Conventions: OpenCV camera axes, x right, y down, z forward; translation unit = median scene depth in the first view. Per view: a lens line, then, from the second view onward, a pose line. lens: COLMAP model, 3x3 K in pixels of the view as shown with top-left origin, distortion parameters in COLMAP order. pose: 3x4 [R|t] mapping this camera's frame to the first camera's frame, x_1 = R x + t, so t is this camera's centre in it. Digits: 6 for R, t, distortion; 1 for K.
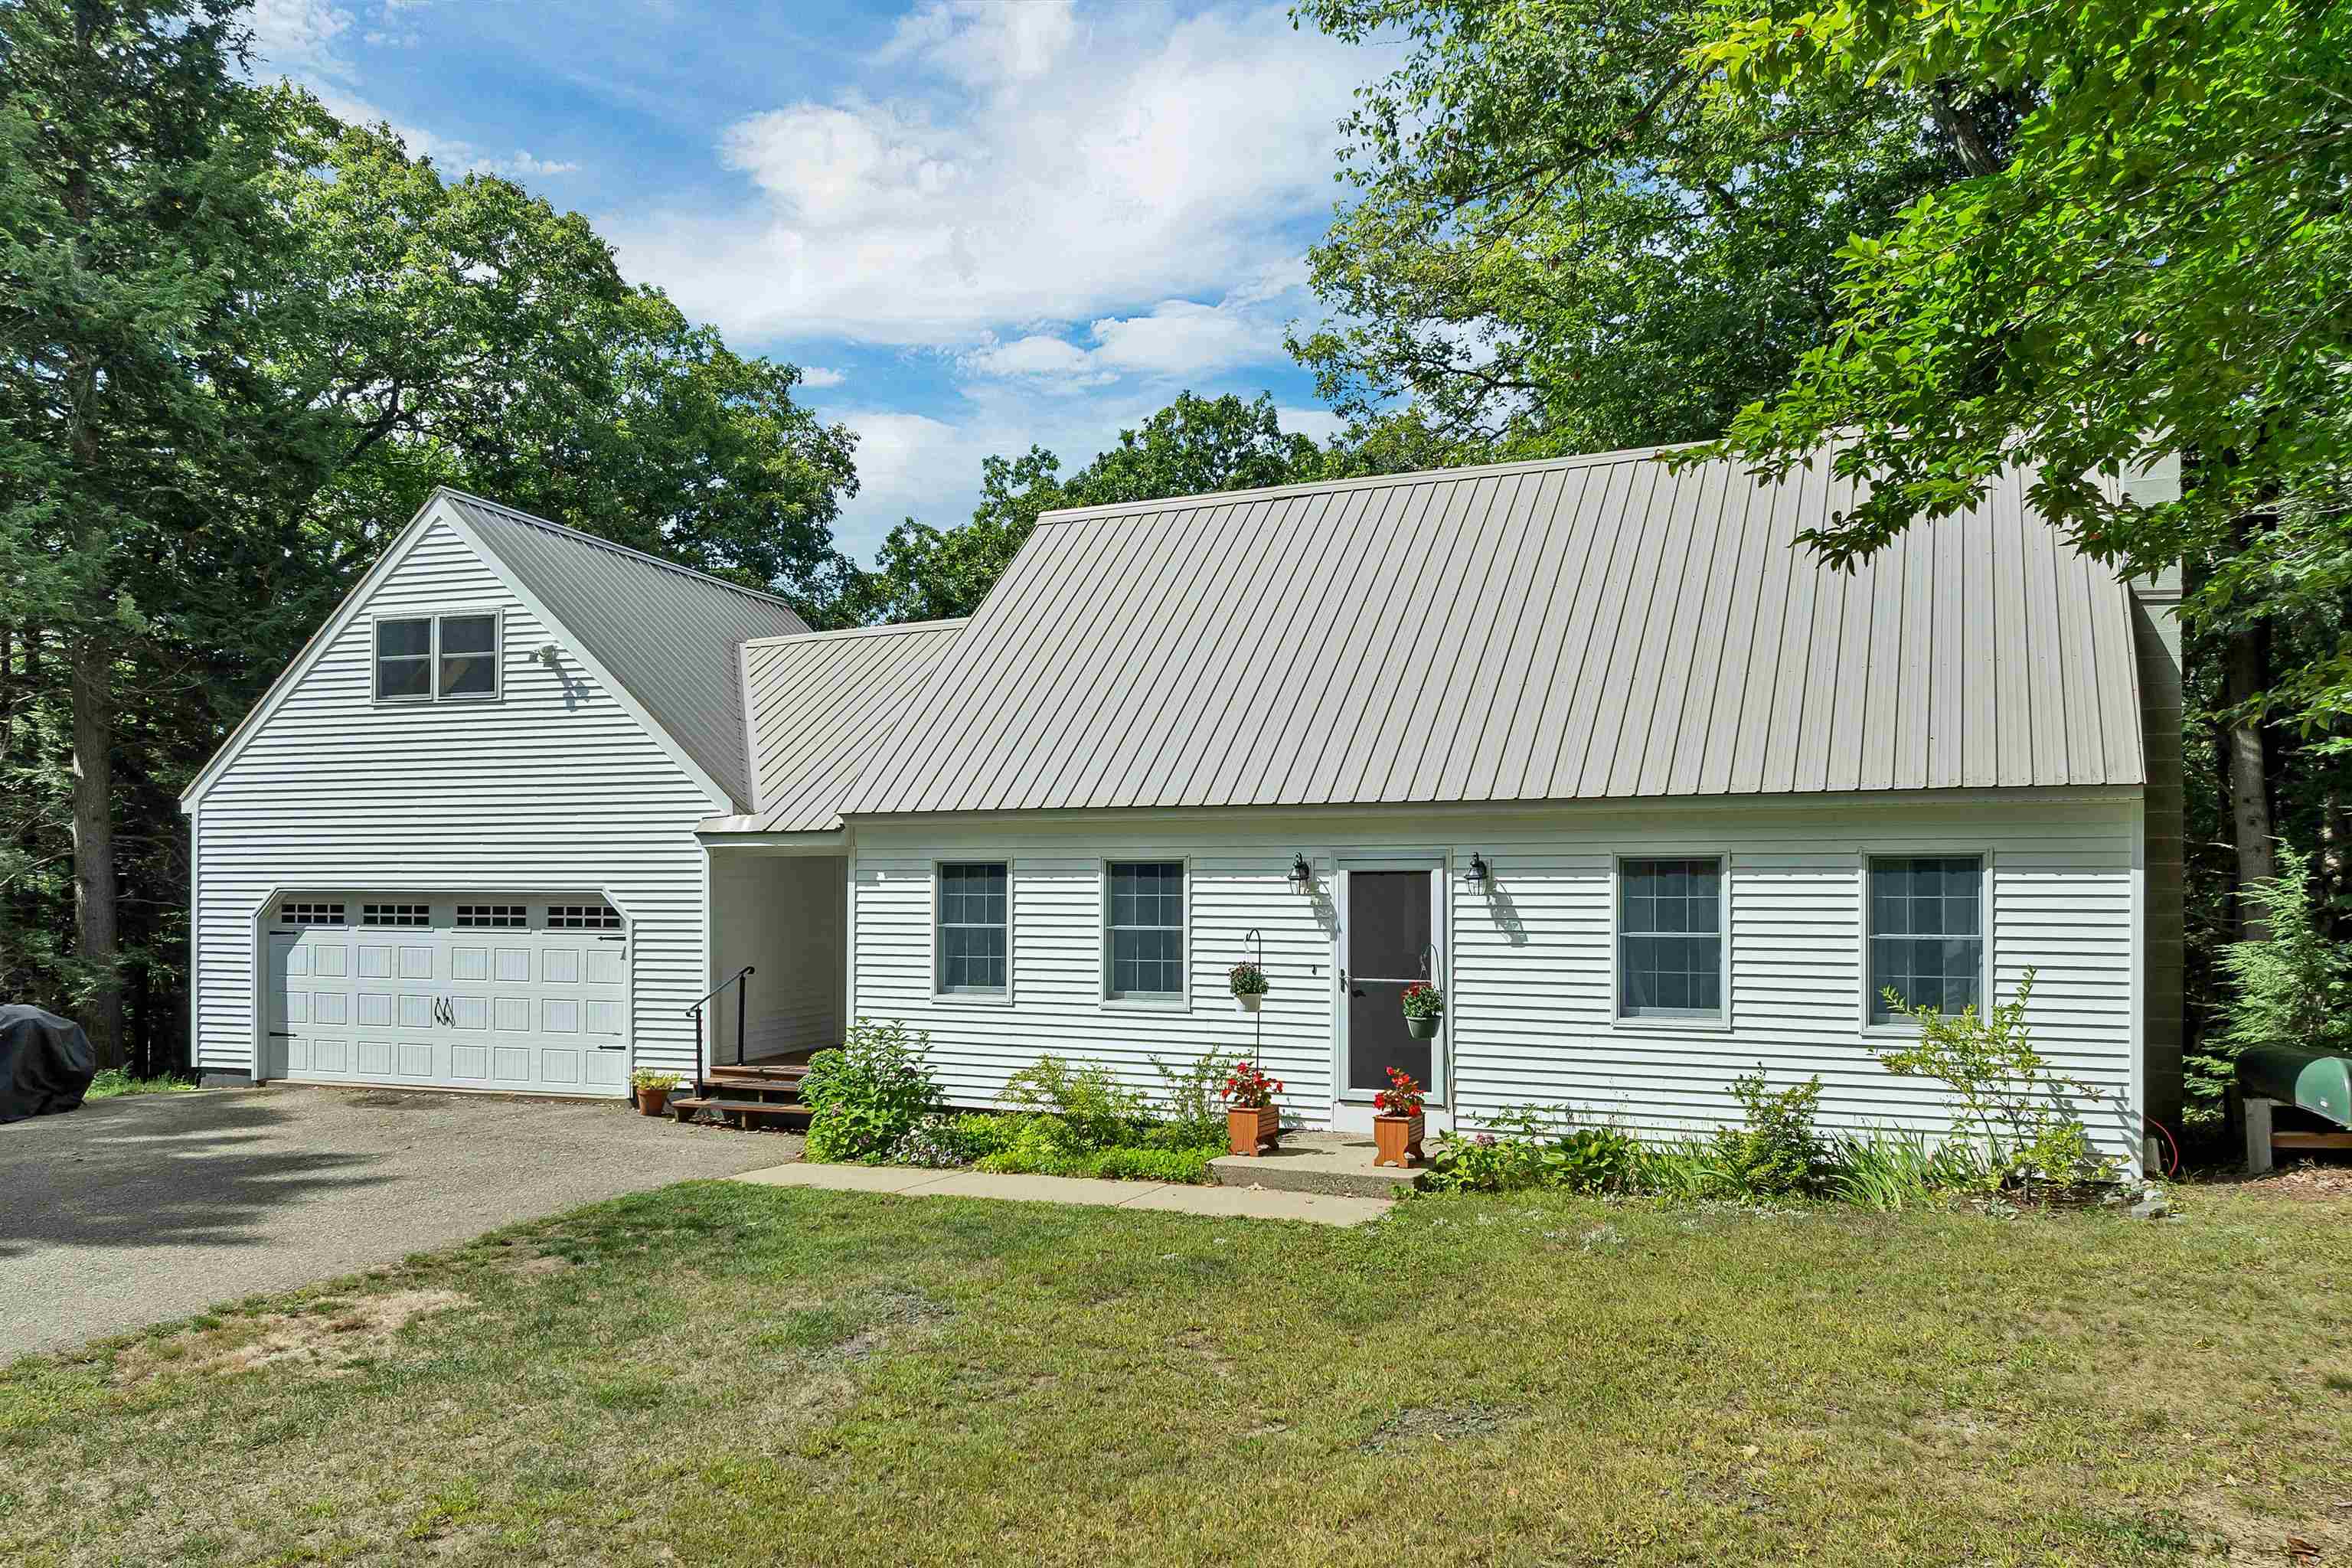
lens RADIAL K [[1681.4, 0, 1194.3], [0, 1681.4, 901.3], [0, 0, 1]] dist [-0.040235, -0.001713]
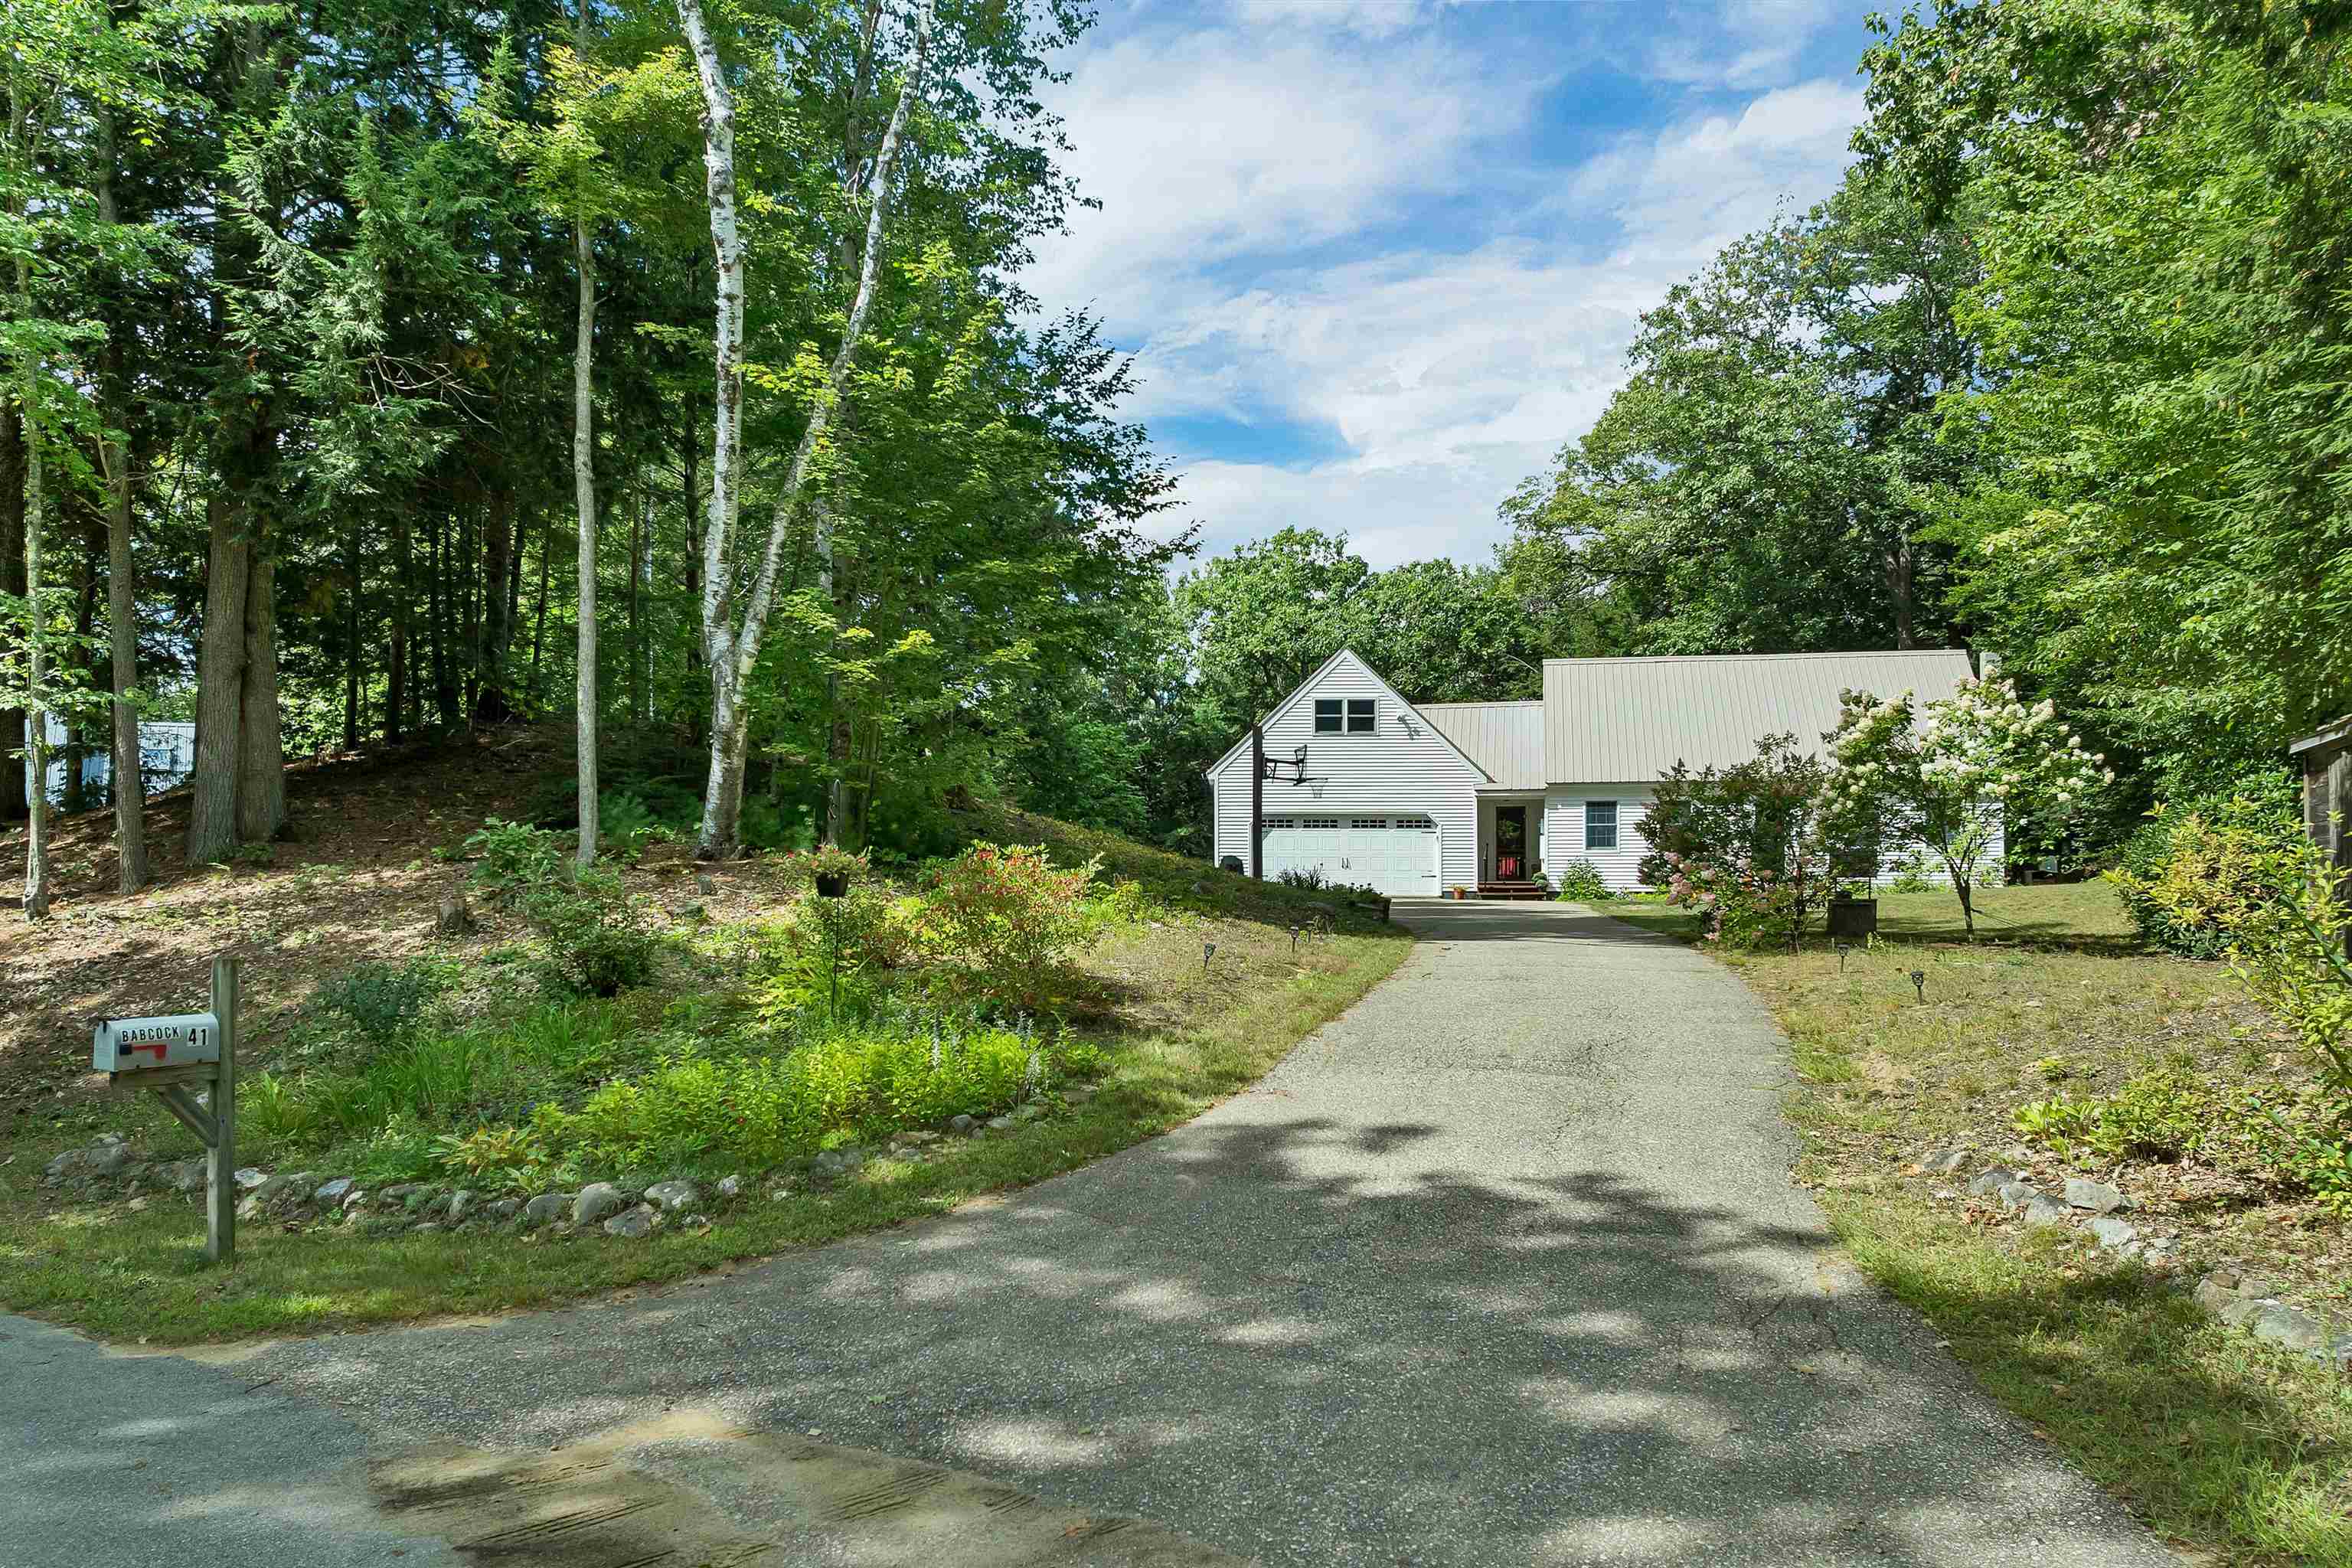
lens RADIAL K [[1681.4, 0, 1194.3], [0, 1681.4, 901.3], [0, 0, 1]] dist [-0.040235, -0.001713]
pose [[0.970358, -0.002696, 0.241656, -1.427951], [0.003246, 0.999993, -0.001876, 0.141409], [-0.241649, 0.002605, 0.970360, -1.472555]]
